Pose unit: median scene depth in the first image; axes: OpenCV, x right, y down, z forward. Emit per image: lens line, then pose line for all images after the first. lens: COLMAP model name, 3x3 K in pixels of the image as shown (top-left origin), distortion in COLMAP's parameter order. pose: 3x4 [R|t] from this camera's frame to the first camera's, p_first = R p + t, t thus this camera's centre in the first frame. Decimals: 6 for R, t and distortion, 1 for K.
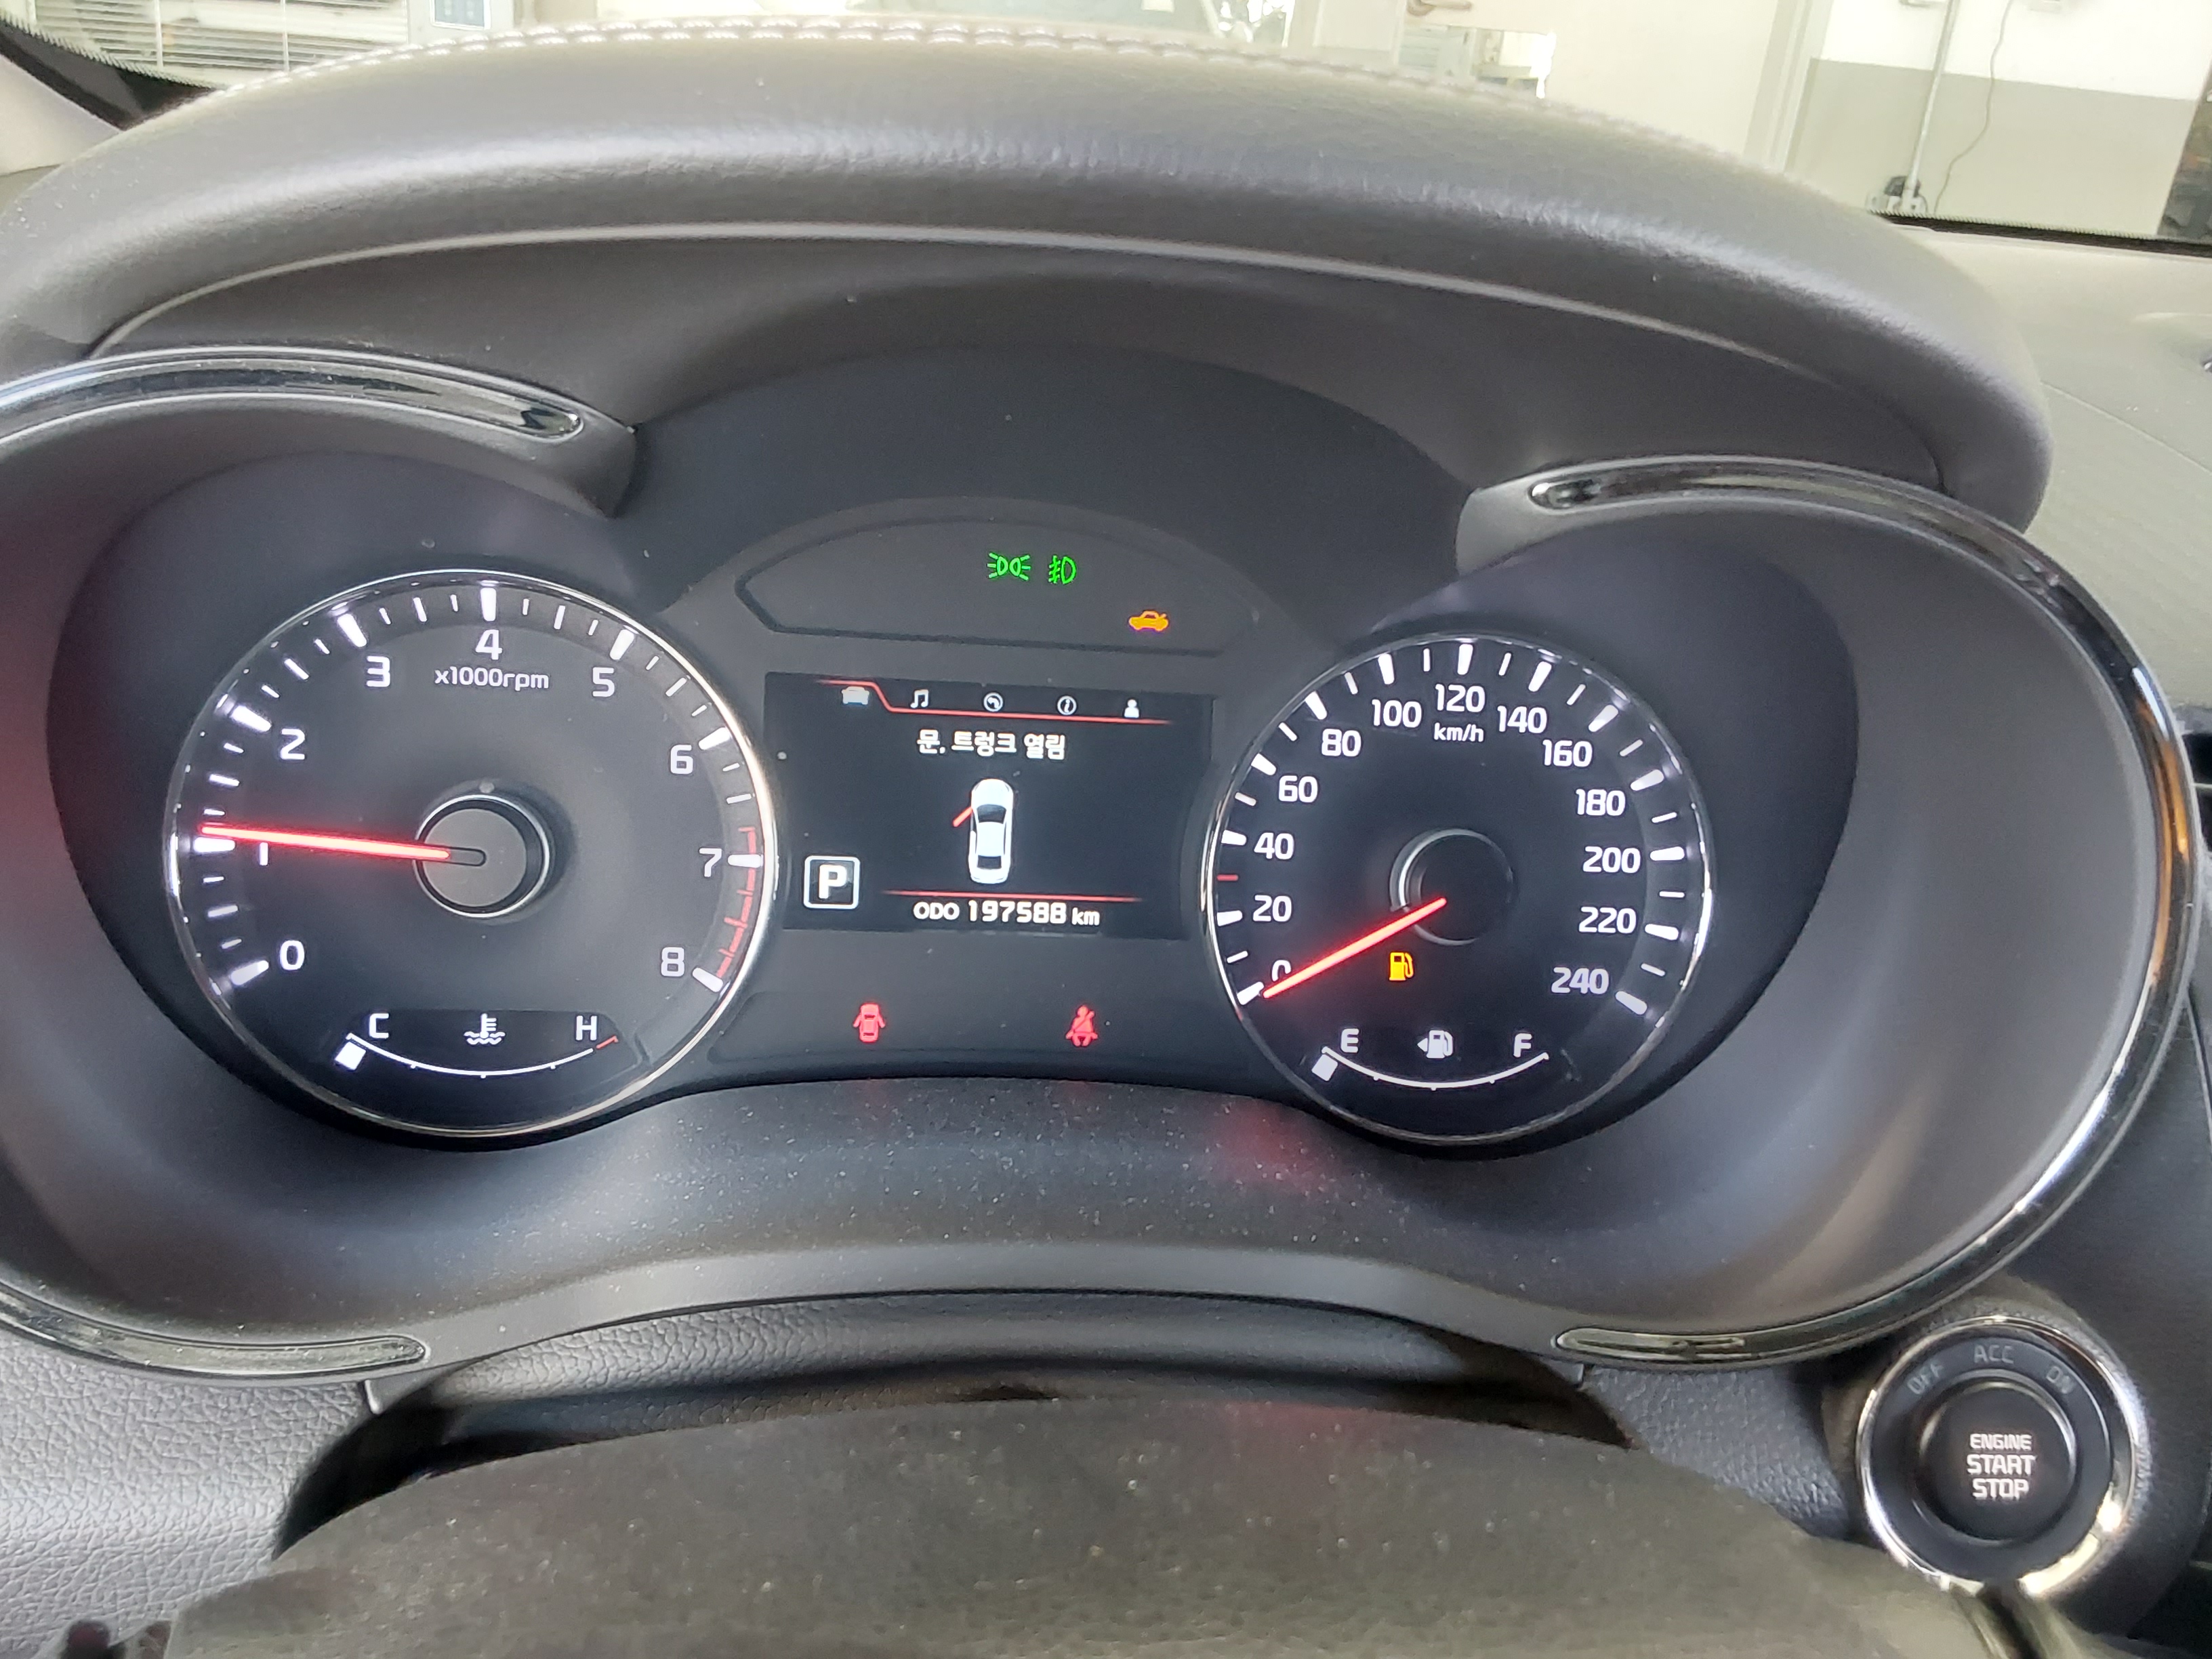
lens RADIAL K [[1797.4, 0, 1089.0], [0, 1797.4, 838.0], [0, 0, 1]] dist [0.072245, -0.018692]
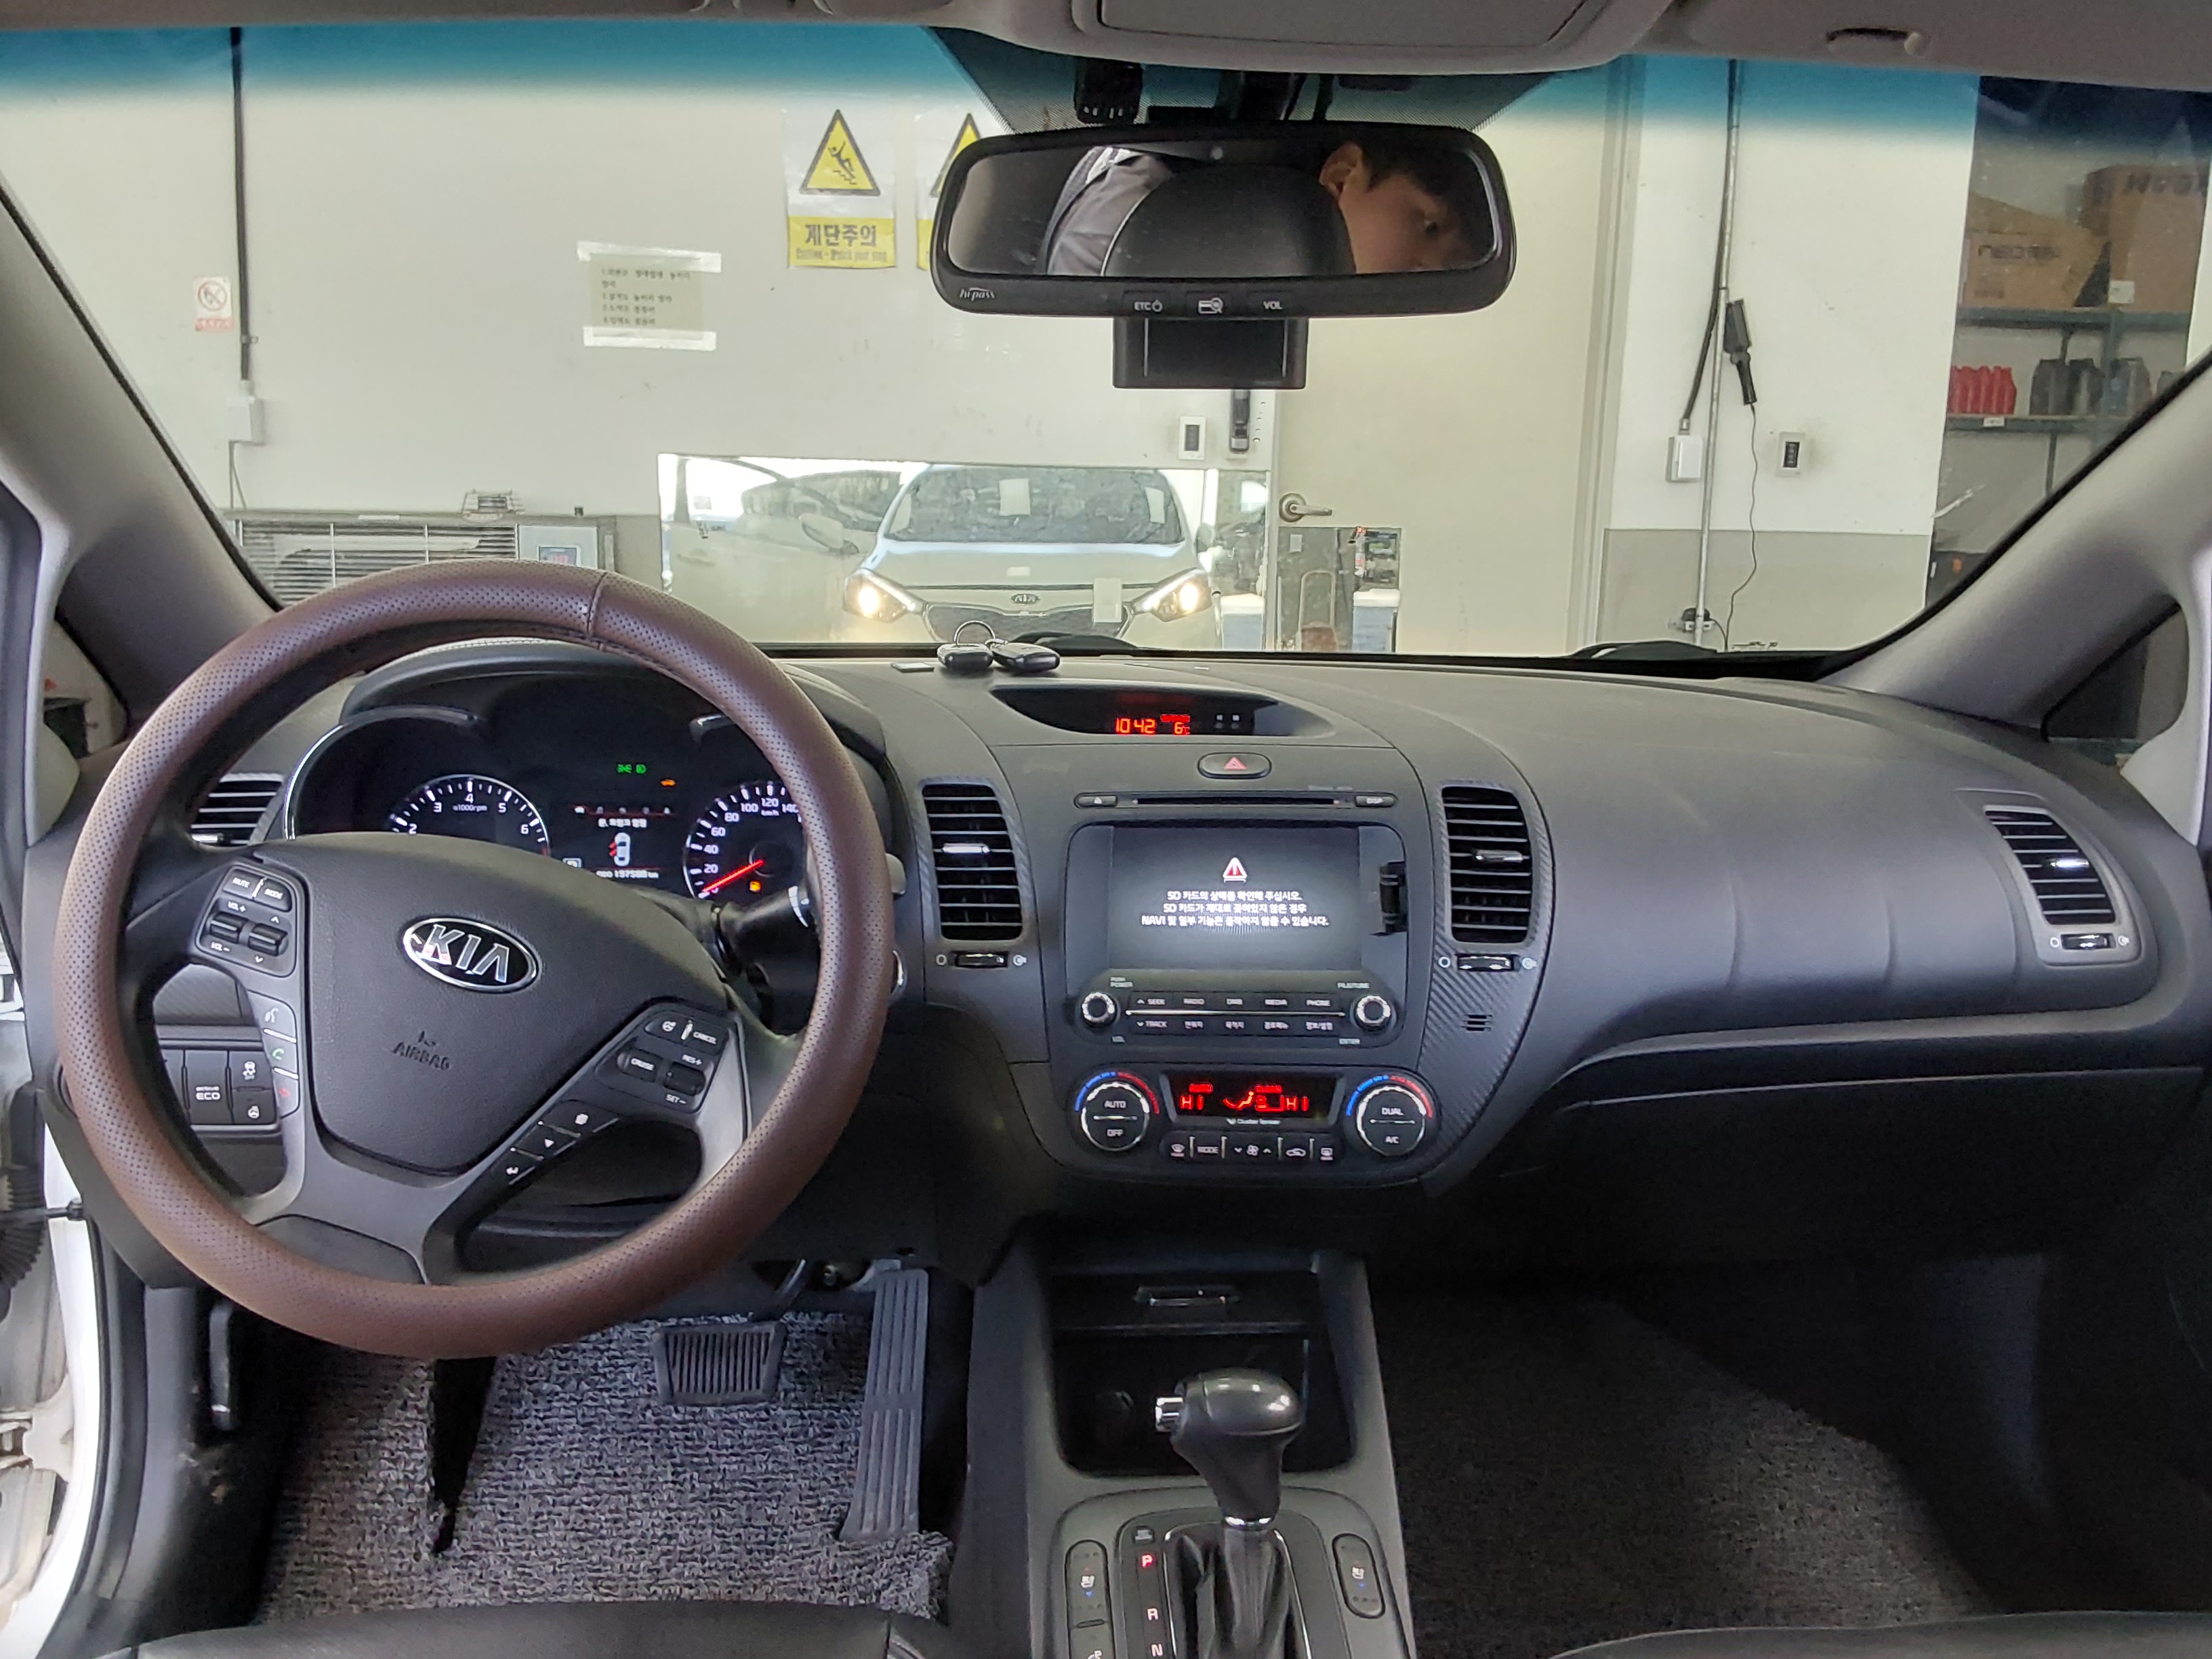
lens RADIAL K [[1797.4, 0, 1118.2], [0, 1797.4, 832.6], [0, 0, 1]] dist [0.072245, -0.018692]
pose [[0.995501, -0.066246, -0.067749, 1.056021], [0.047644, 0.967988, -0.246433, 0.810758], [0.081905, 0.242096, 0.966789, -2.079519]]
